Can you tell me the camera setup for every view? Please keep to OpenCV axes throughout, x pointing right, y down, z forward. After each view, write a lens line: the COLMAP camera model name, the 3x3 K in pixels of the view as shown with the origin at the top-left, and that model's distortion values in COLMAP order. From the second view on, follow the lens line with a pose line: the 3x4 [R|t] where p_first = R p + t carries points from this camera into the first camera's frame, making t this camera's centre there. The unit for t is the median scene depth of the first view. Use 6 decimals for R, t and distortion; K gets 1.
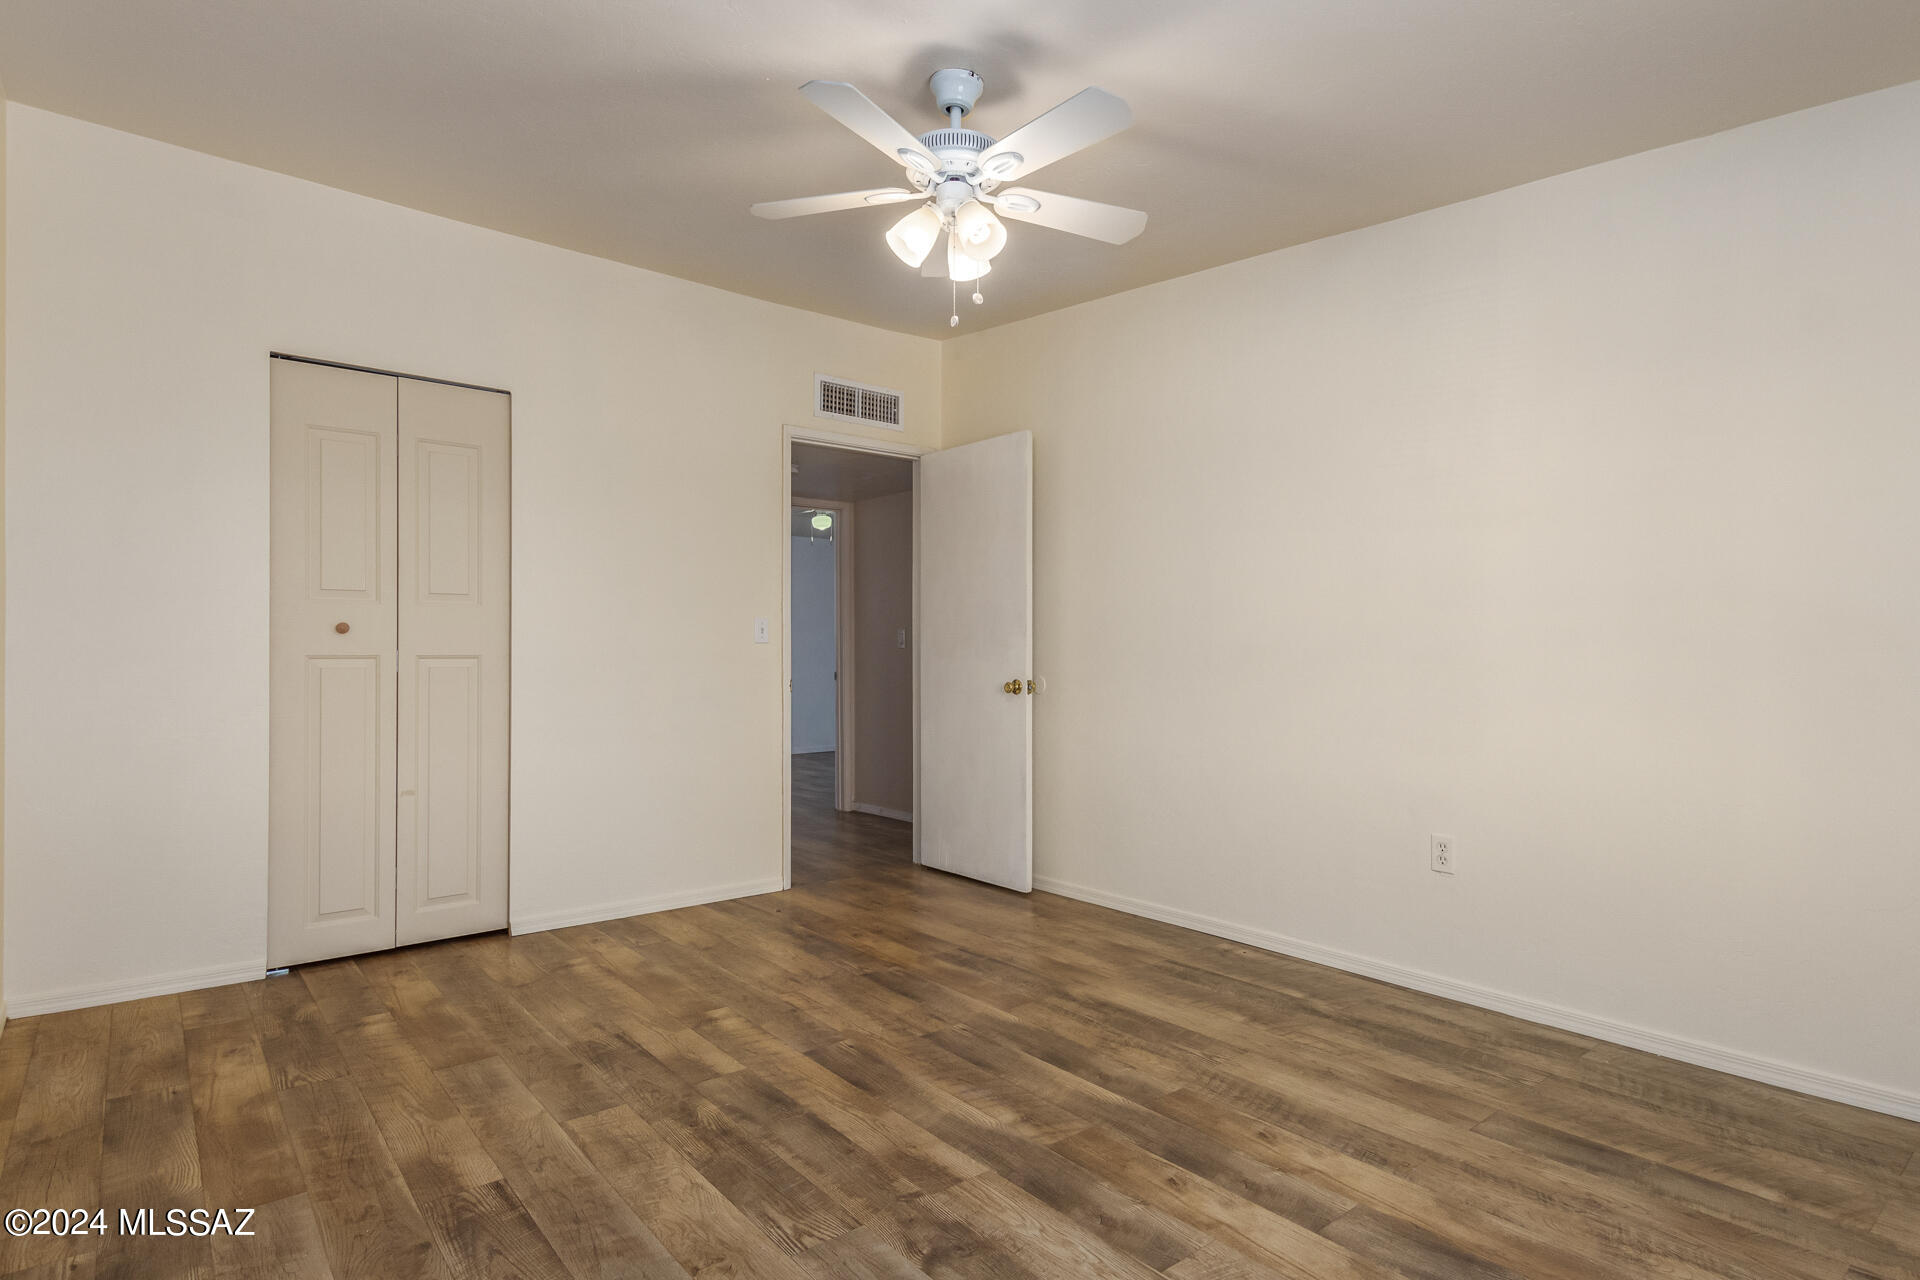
lens RADIAL K [[997.8, 0, 959.3], [0, 997.8, 645.9], [0, 0, 1]] dist [0.017745, -0.008822]
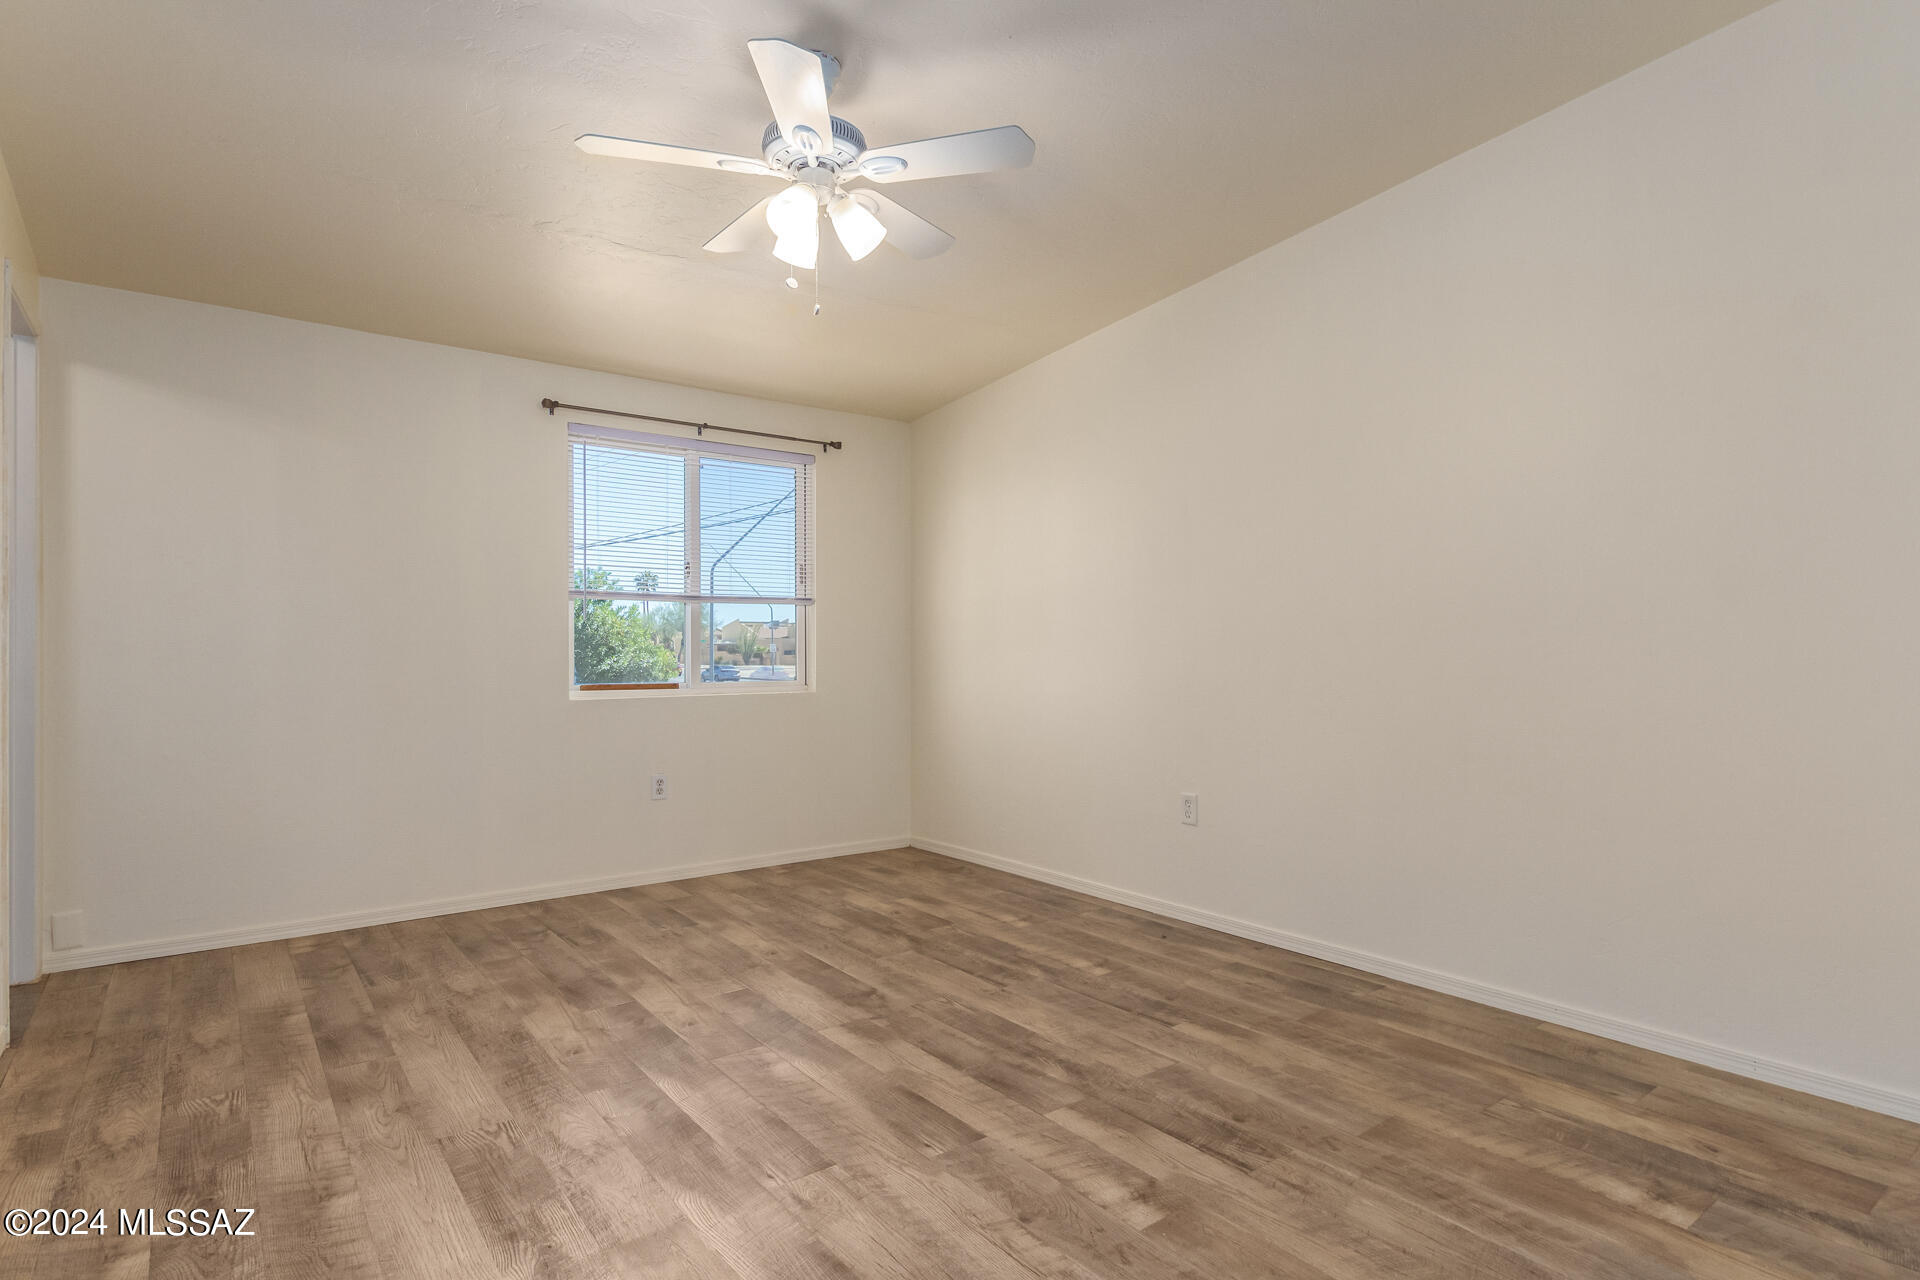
lens RADIAL K [[997.8, 0, 970.5], [0, 997.8, 640.5], [0, 0, 1]] dist [0.017745, -0.008822]
pose [[-0.999518, 0.004396, 0.030746, -0.191874], [0.003816, 0.999814, -0.018912, 0.021110], [-0.030824, -0.018786, -0.999348, 2.049599]]
